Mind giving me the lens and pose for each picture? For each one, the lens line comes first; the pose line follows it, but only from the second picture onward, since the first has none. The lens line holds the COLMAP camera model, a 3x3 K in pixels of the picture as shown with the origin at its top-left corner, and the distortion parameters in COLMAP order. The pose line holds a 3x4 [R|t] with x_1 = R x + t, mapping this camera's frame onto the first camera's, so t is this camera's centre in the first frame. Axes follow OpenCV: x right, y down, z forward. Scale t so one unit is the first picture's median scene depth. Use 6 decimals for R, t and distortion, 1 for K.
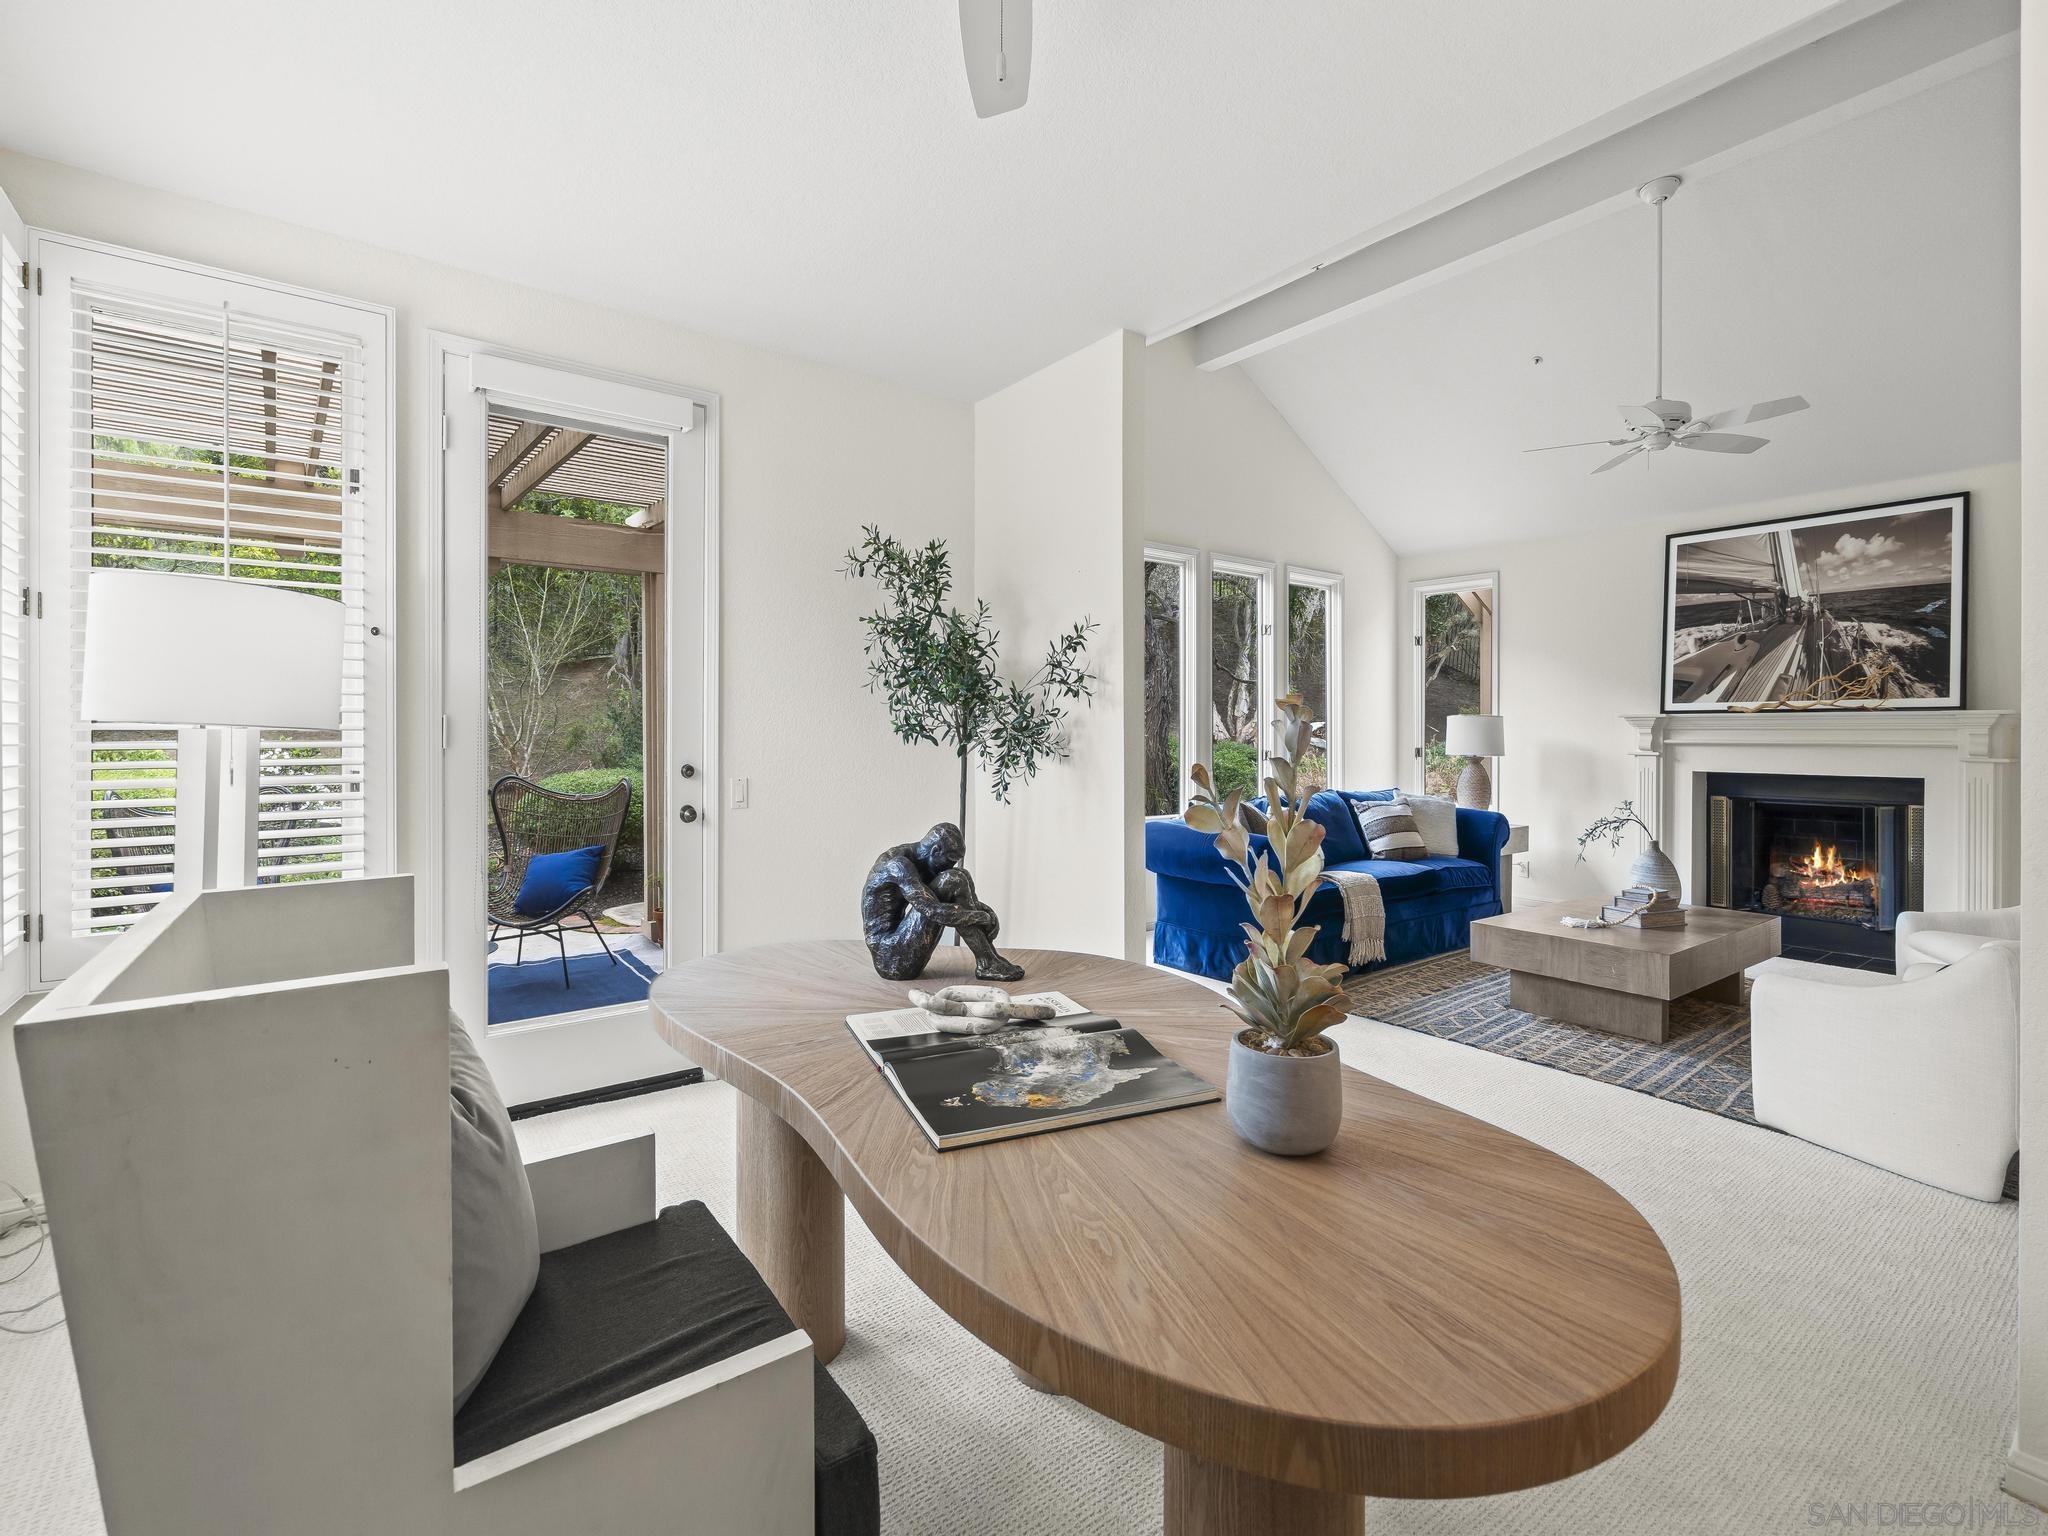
lens RADIAL K [[930.4, 0, 1023.8], [0, 930.4, 734.3], [0, 0, 1]] dist [-0.008892, 0.006330]
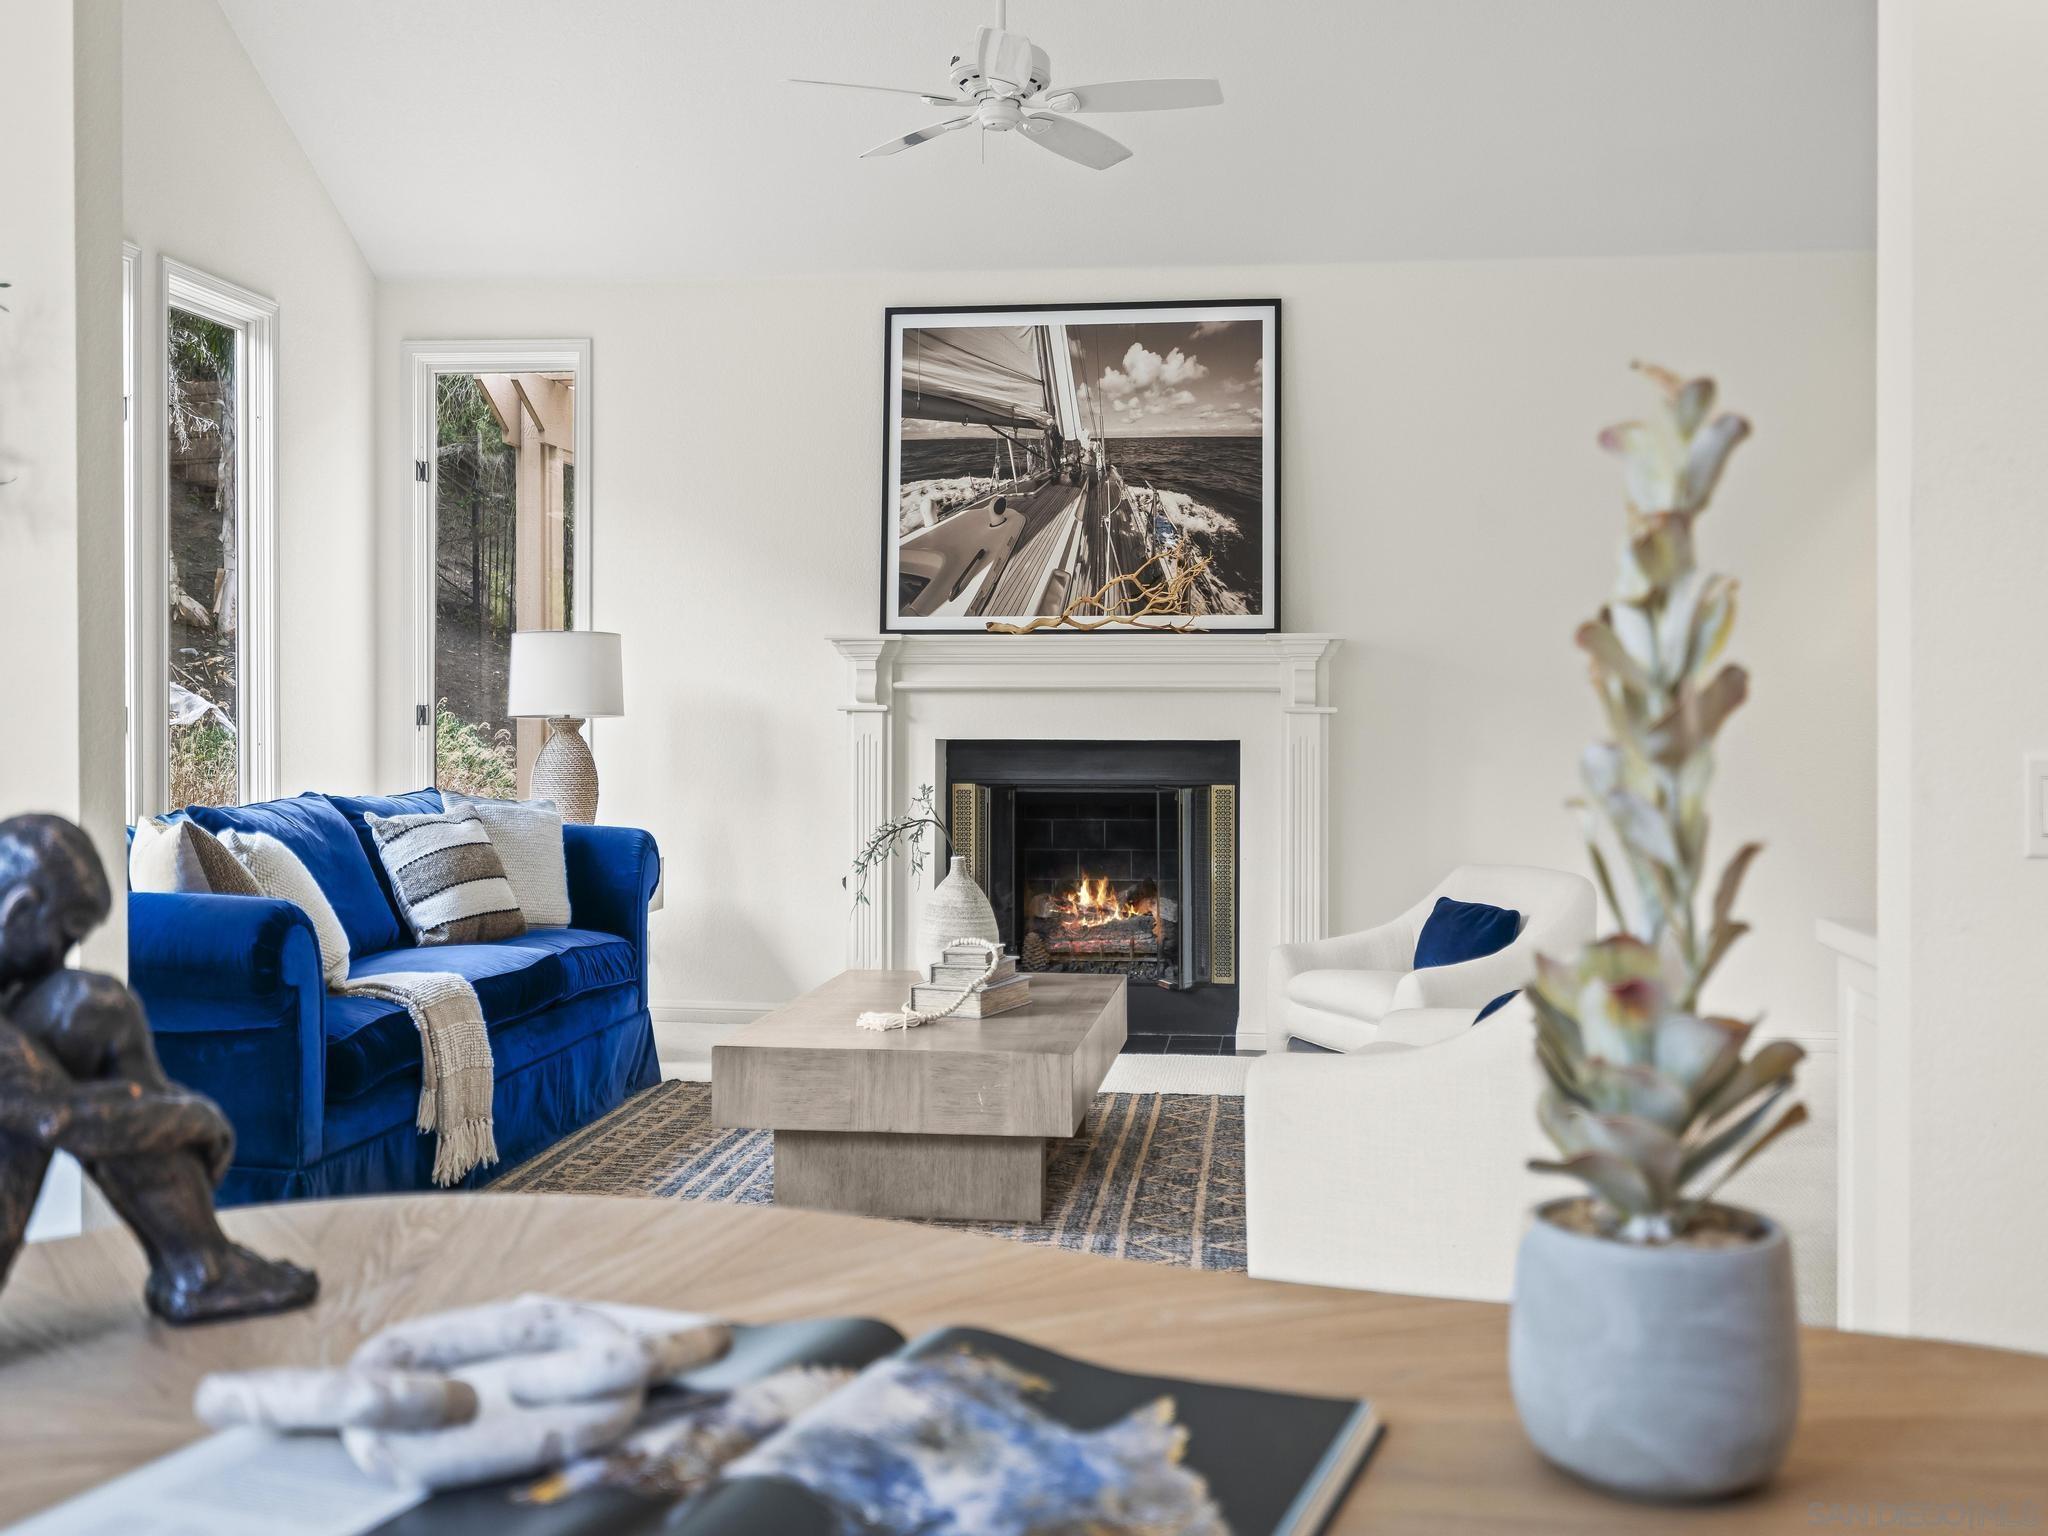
lens RADIAL K [[2025.6, 0, 1018.9], [0, 2025.6, 714.2], [0, 0, 1]] dist [0.019776, -0.181869]
pose [[0.698136, -0.003025, 0.715959, -0.115271], [0.002106, 0.999995, 0.002171, 0.023494], [-0.715962, -0.000007, 0.698139, 0.125341]]
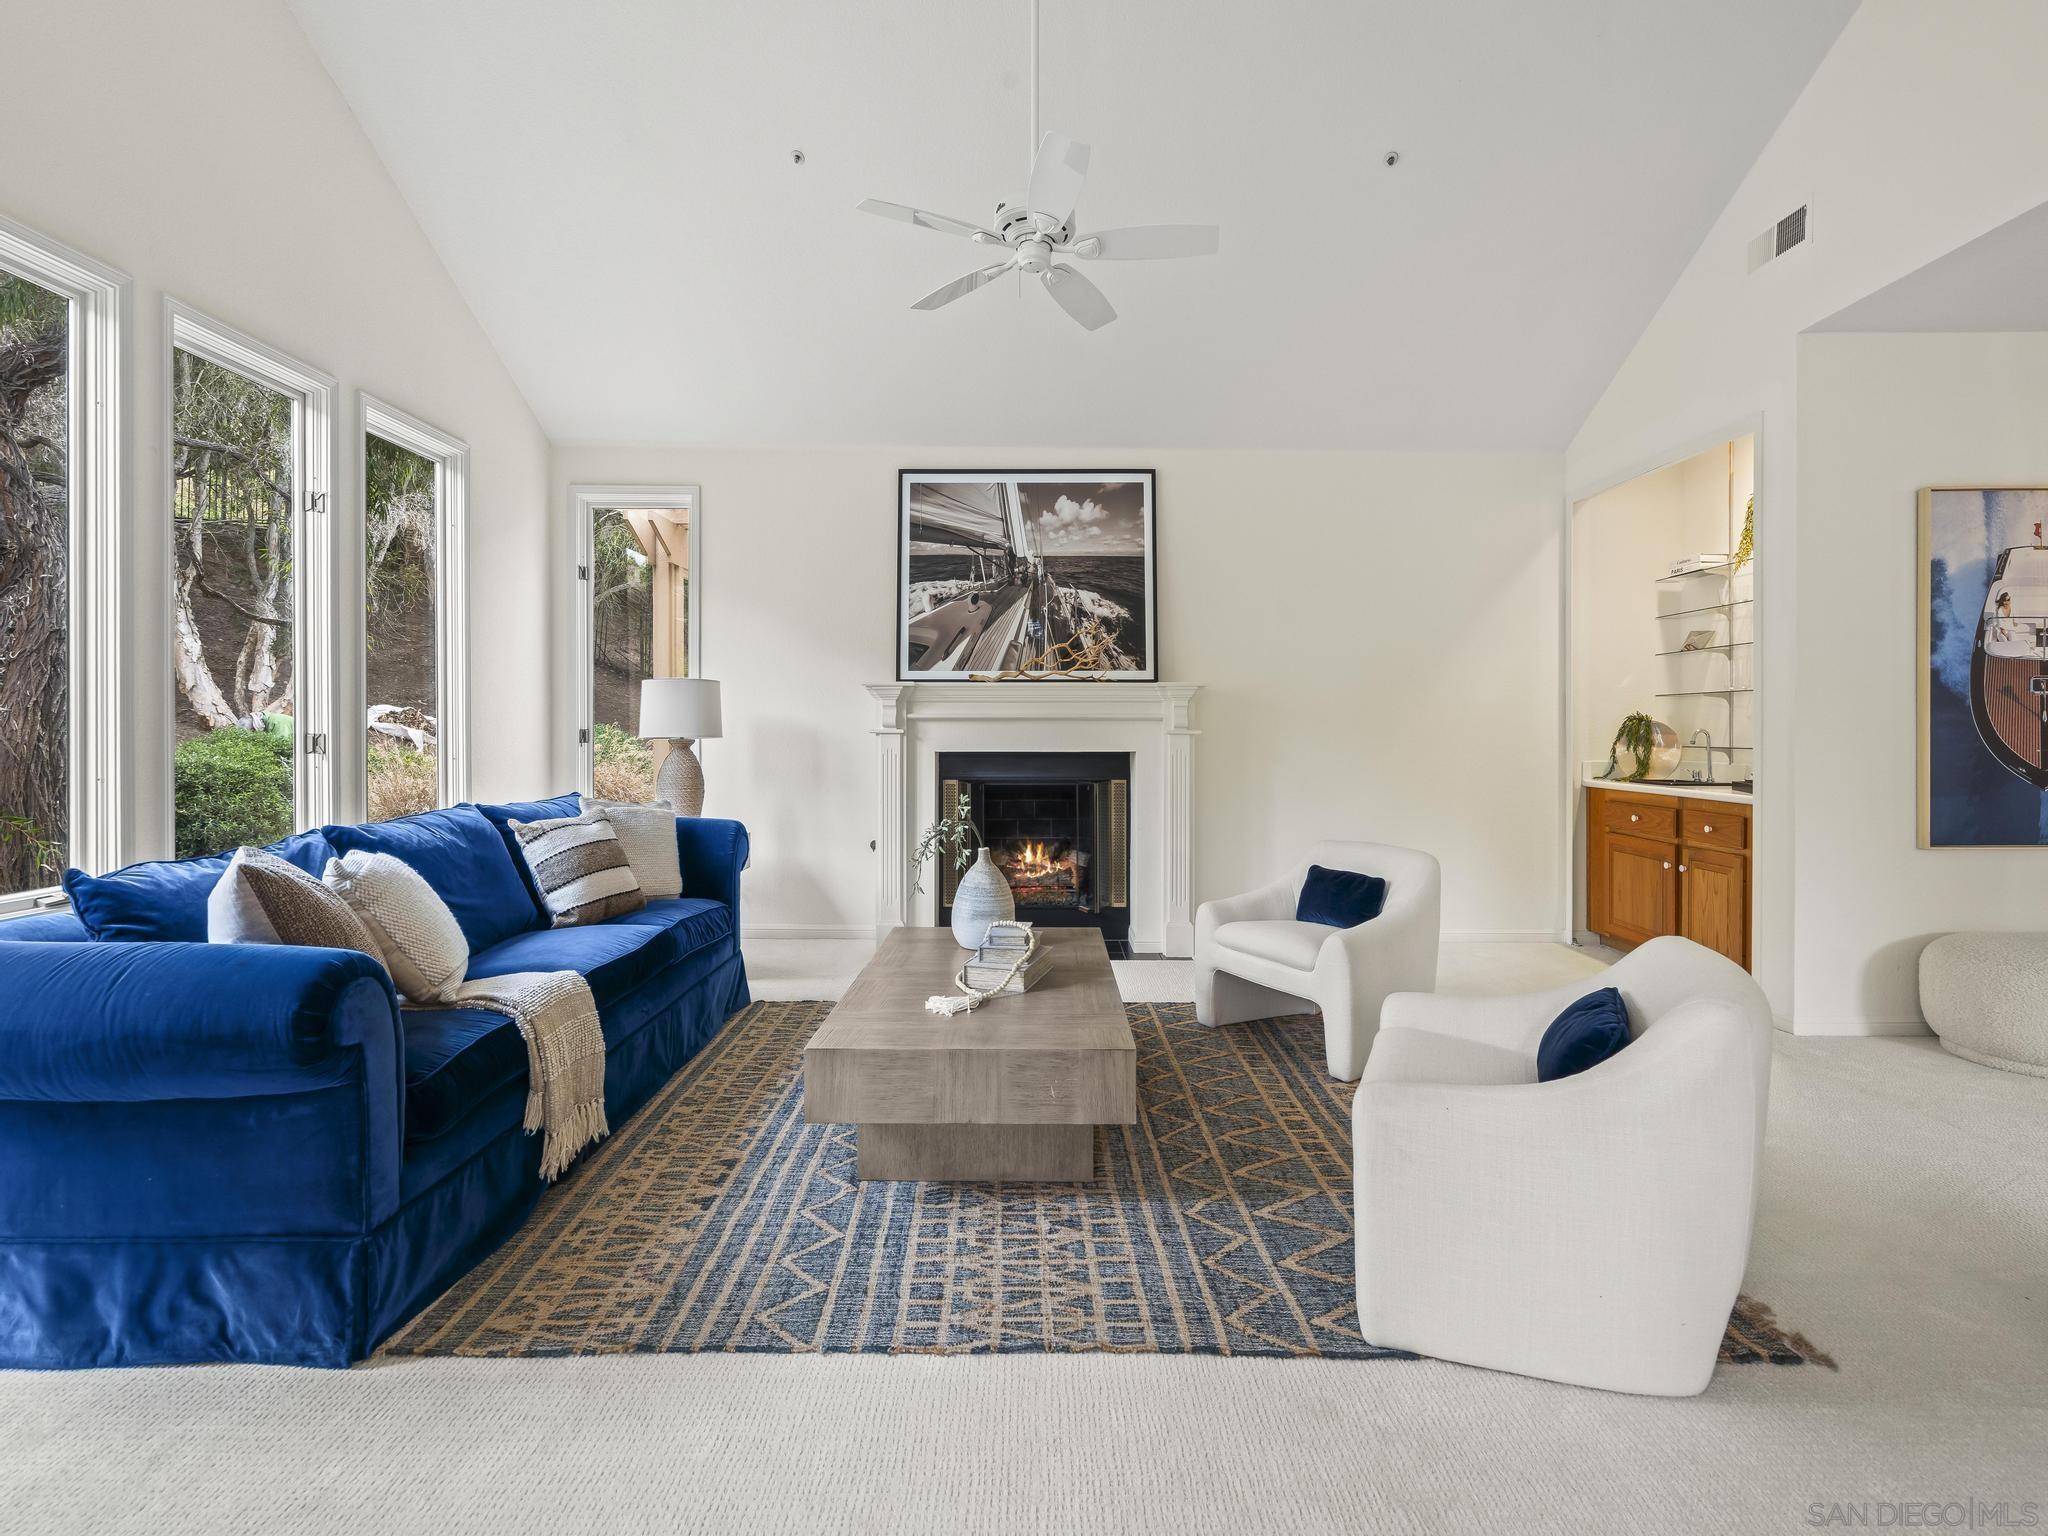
lens RADIAL K [[927.3, 0, 1019.6], [0, 927.3, 723.3], [0, 0, 1]] dist [-0.007454, 0.001529]
pose [[0.609930, -0.001188, 0.792454, 0.110421], [0.003575, 0.999993, -0.001252, 0.016211], [-0.792447, 0.003597, 0.609930, 0.449717]]
